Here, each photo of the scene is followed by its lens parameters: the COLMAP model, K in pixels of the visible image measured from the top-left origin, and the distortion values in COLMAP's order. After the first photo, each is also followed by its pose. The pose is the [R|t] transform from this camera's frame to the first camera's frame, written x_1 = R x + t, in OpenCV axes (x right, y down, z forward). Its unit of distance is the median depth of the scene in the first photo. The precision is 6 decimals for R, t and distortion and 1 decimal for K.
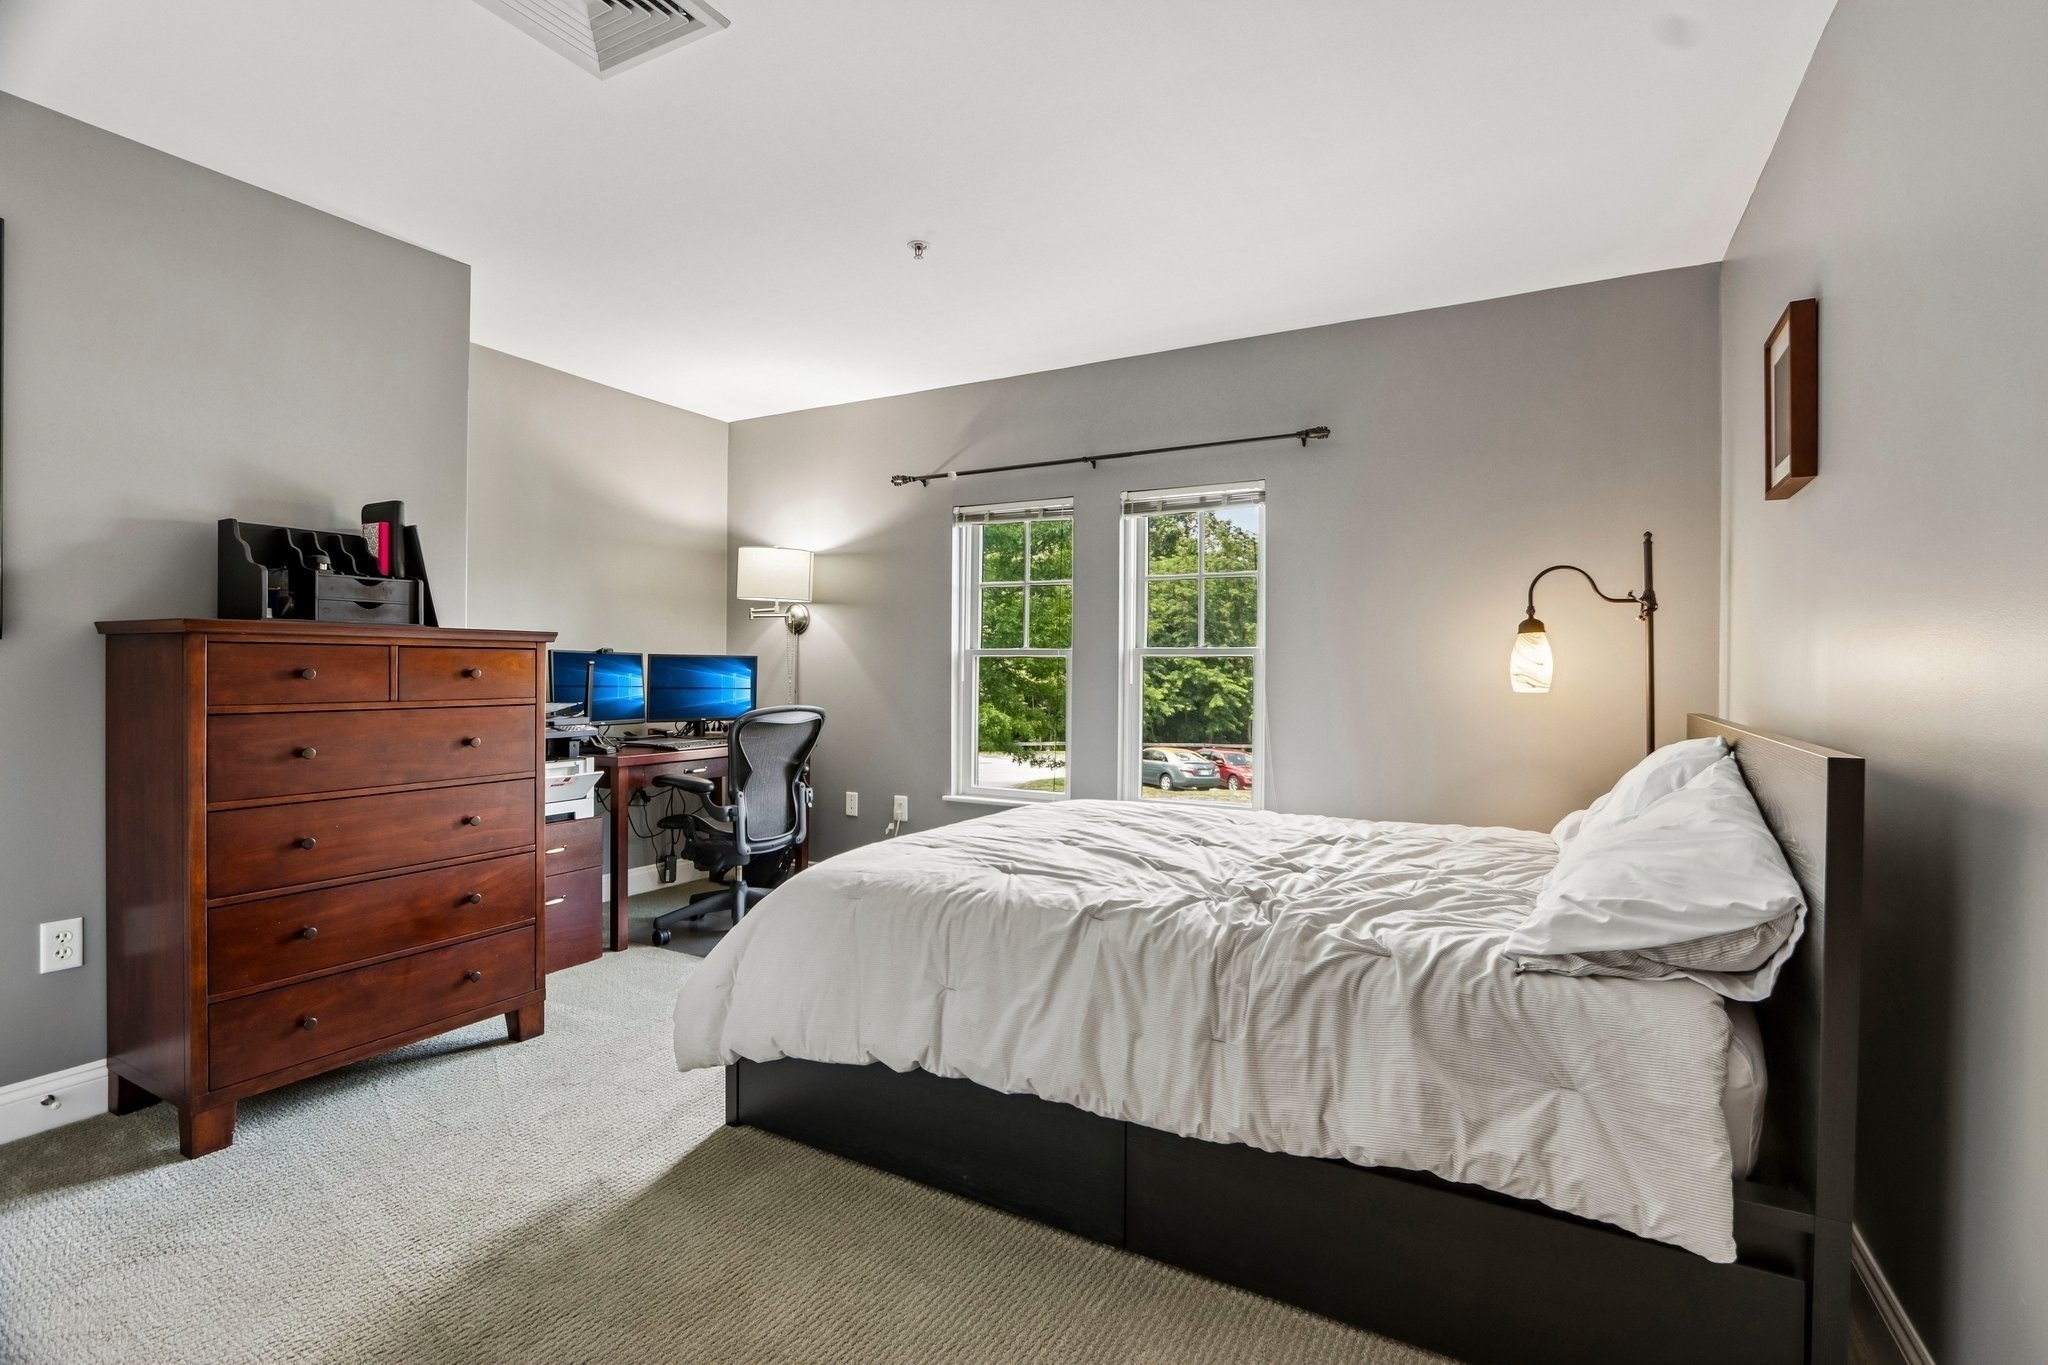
lens RADIAL K [[951.9, 0, 1030.4], [0, 951.9, 678.8], [0, 0, 1]] dist [-0.022153, 0.005295]
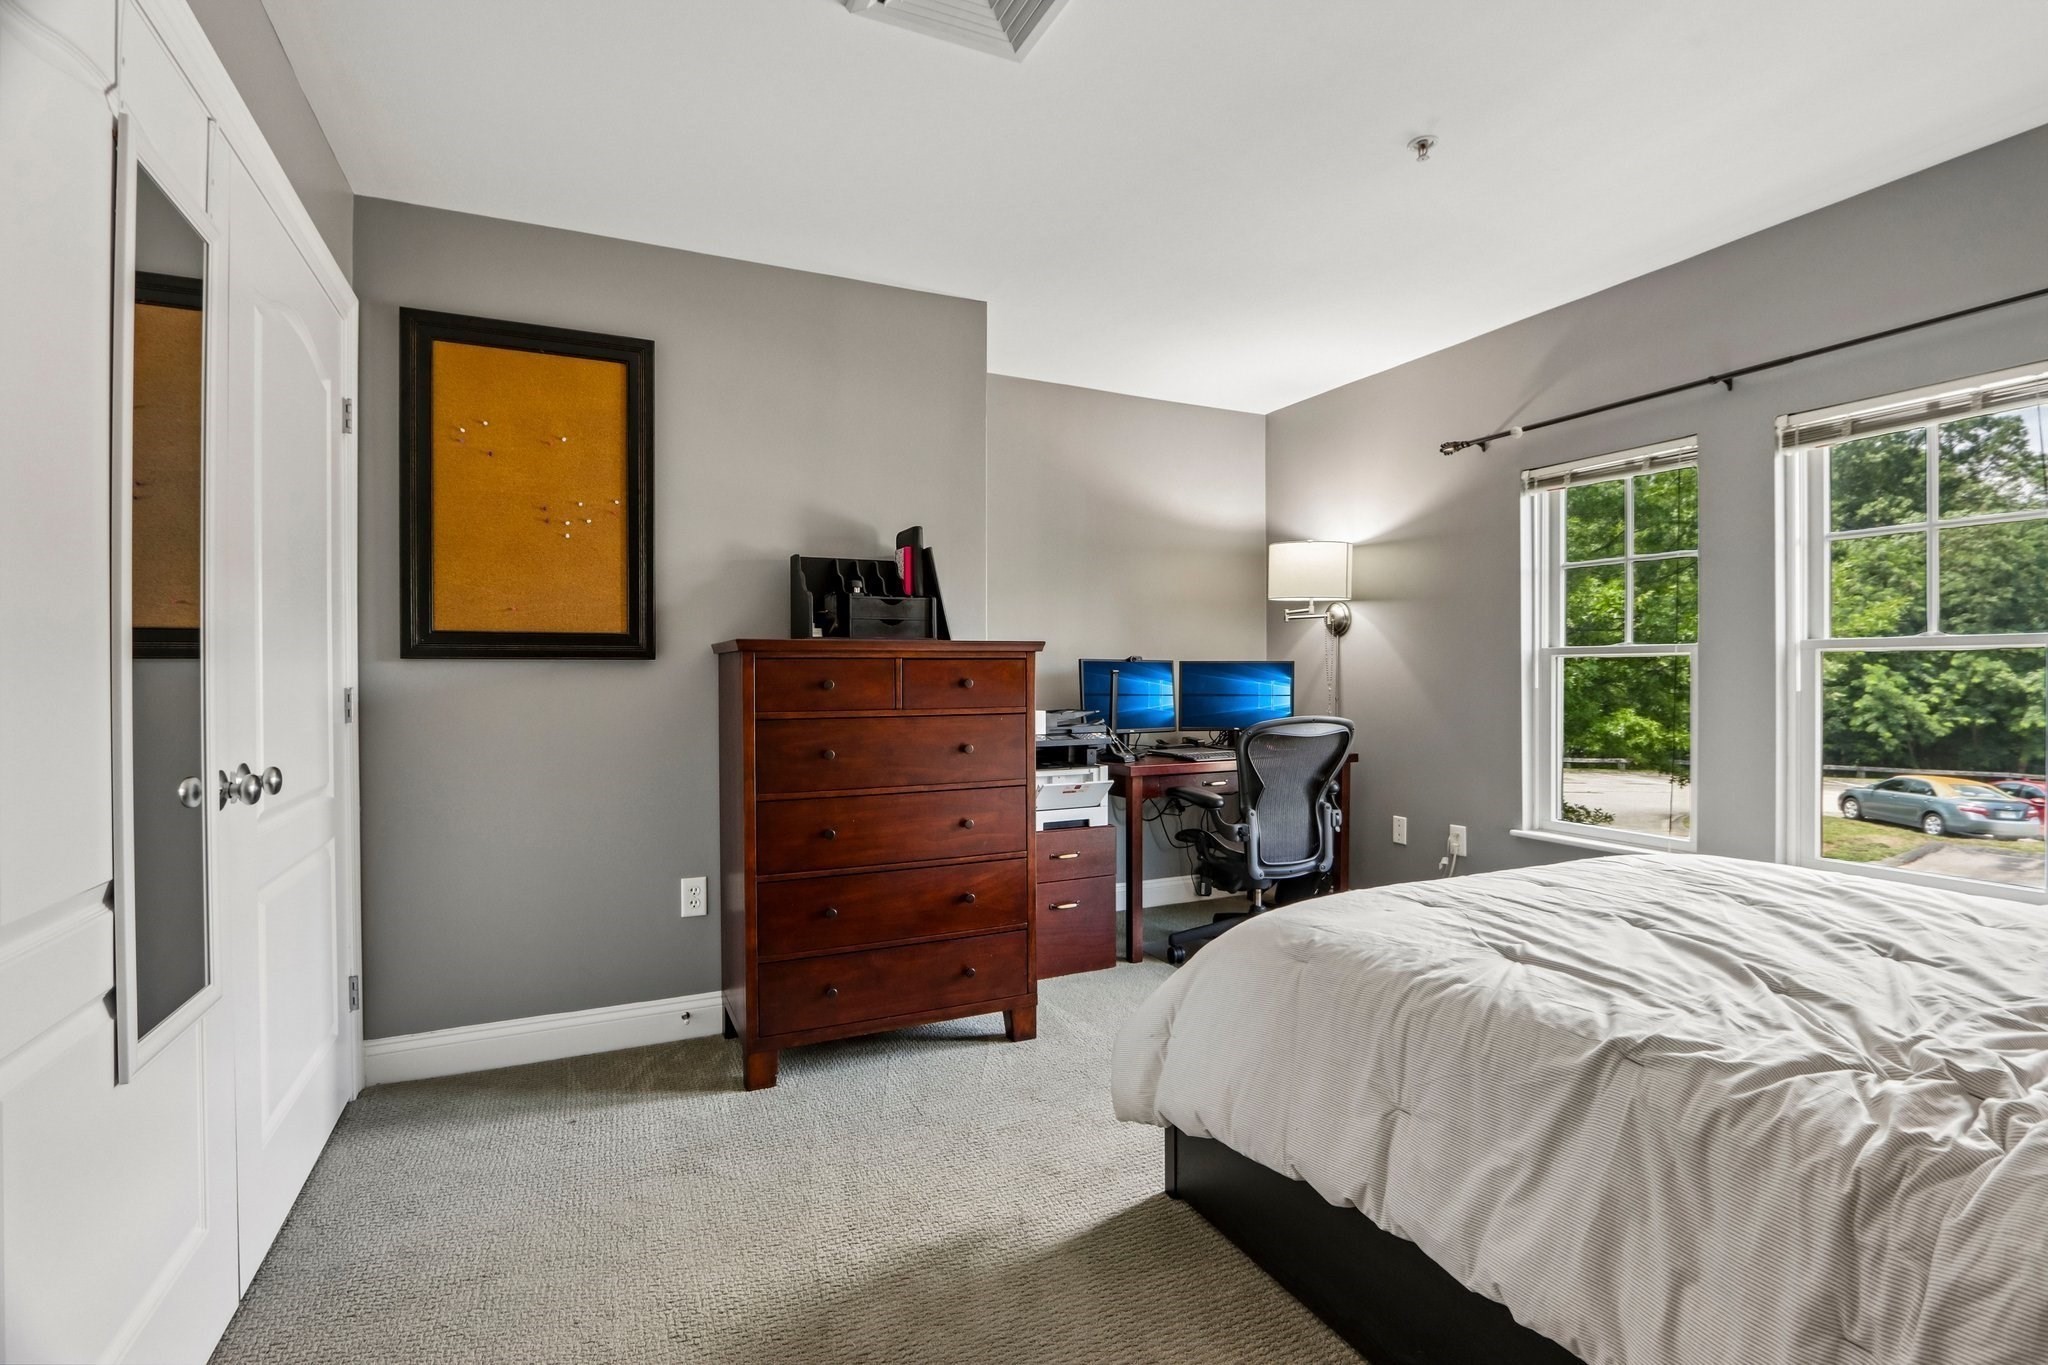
lens RADIAL K [[951.9, 0, 1030.4], [0, 951.9, 678.8], [0, 0, 1]] dist [-0.022153, 0.005295]
pose [[0.808069, -0.008125, -0.589031, 0.089720], [0.004623, 0.999962, -0.007450, -0.002206], [0.589069, 0.003297, 0.808076, 0.187177]]
